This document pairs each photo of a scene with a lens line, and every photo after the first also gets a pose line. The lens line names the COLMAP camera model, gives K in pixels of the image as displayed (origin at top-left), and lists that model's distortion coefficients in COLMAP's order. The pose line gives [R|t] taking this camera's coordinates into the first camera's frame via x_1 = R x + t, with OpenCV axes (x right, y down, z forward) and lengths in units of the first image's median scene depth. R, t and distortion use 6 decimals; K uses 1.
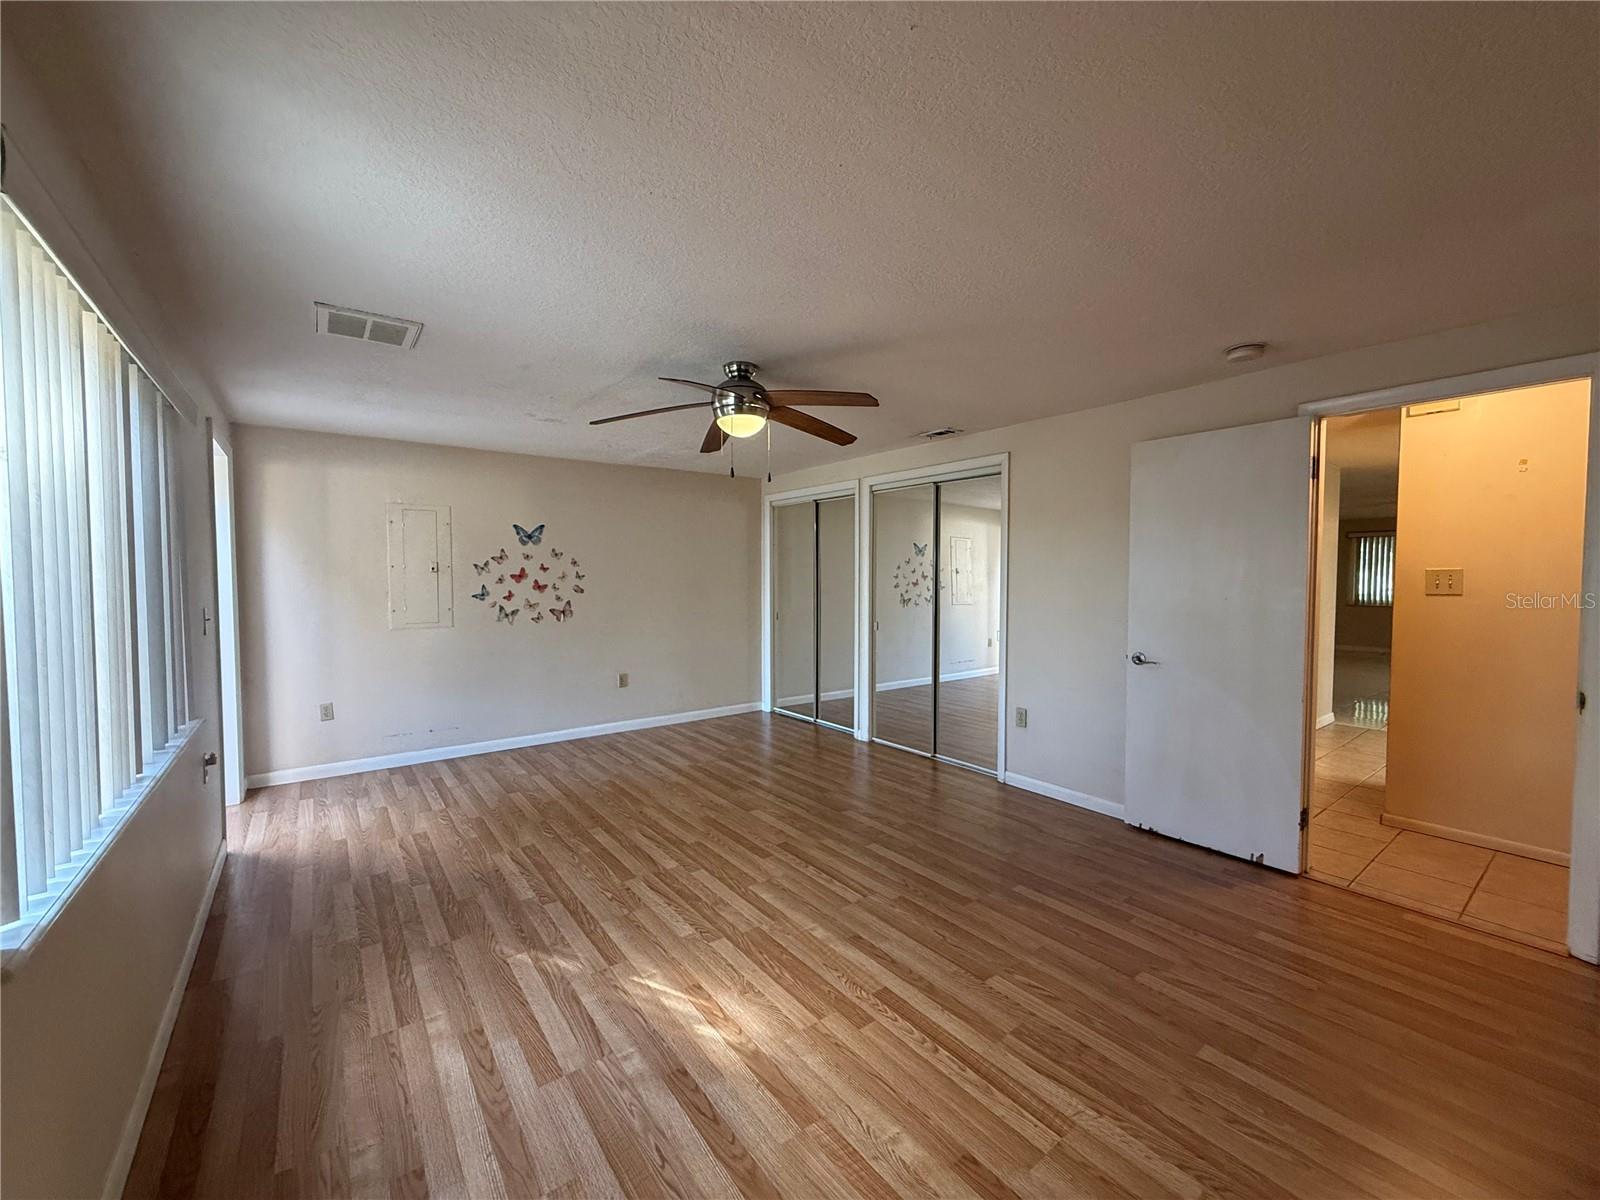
lens RADIAL K [[641.4, 0, 800.0], [0, 641.4, 600.0], [0, 0, 1]] dist [-0.003144, 0.000071]
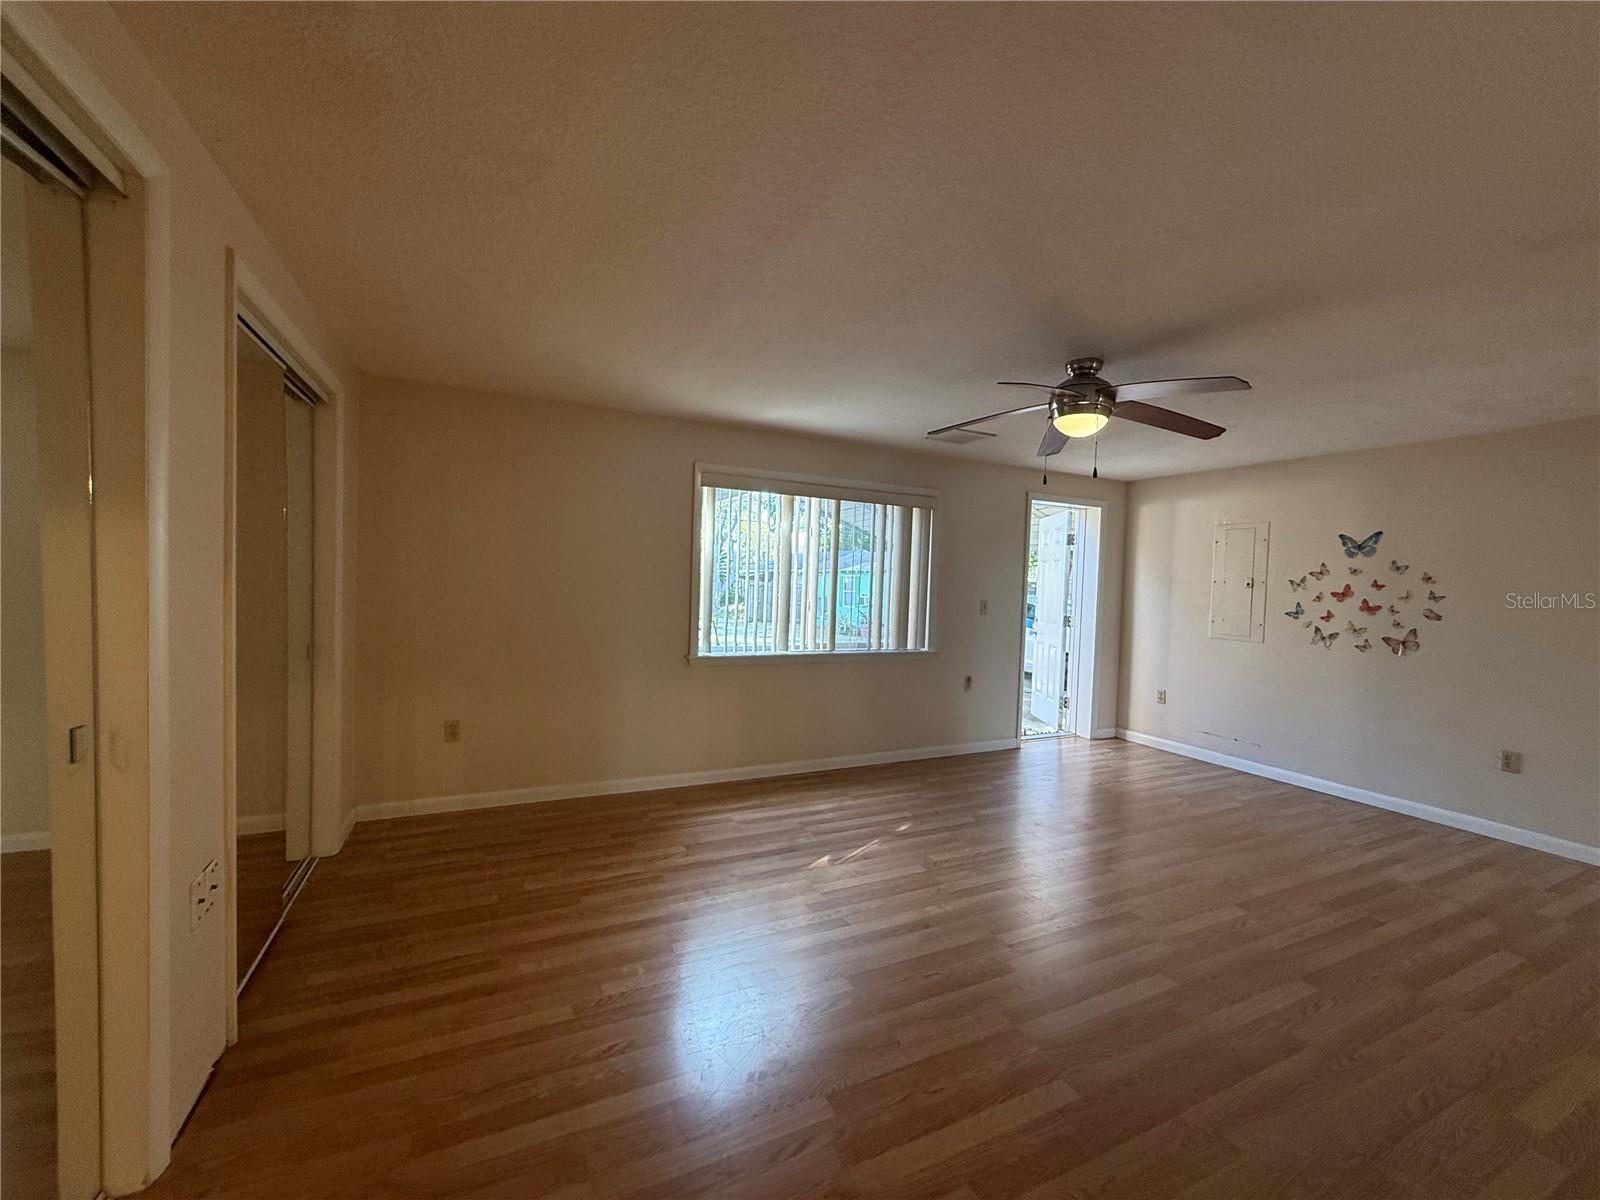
lens RADIAL K [[641.4, 0, 800.0], [0, 641.4, 600.0], [0, 0, 1]] dist [-0.003144, 0.000071]
pose [[-0.201589, 0.023701, -0.979183, 0.551021], [-0.071840, 0.996657, 0.038914, -0.011001], [0.976832, 0.078189, -0.199213, 0.471682]]
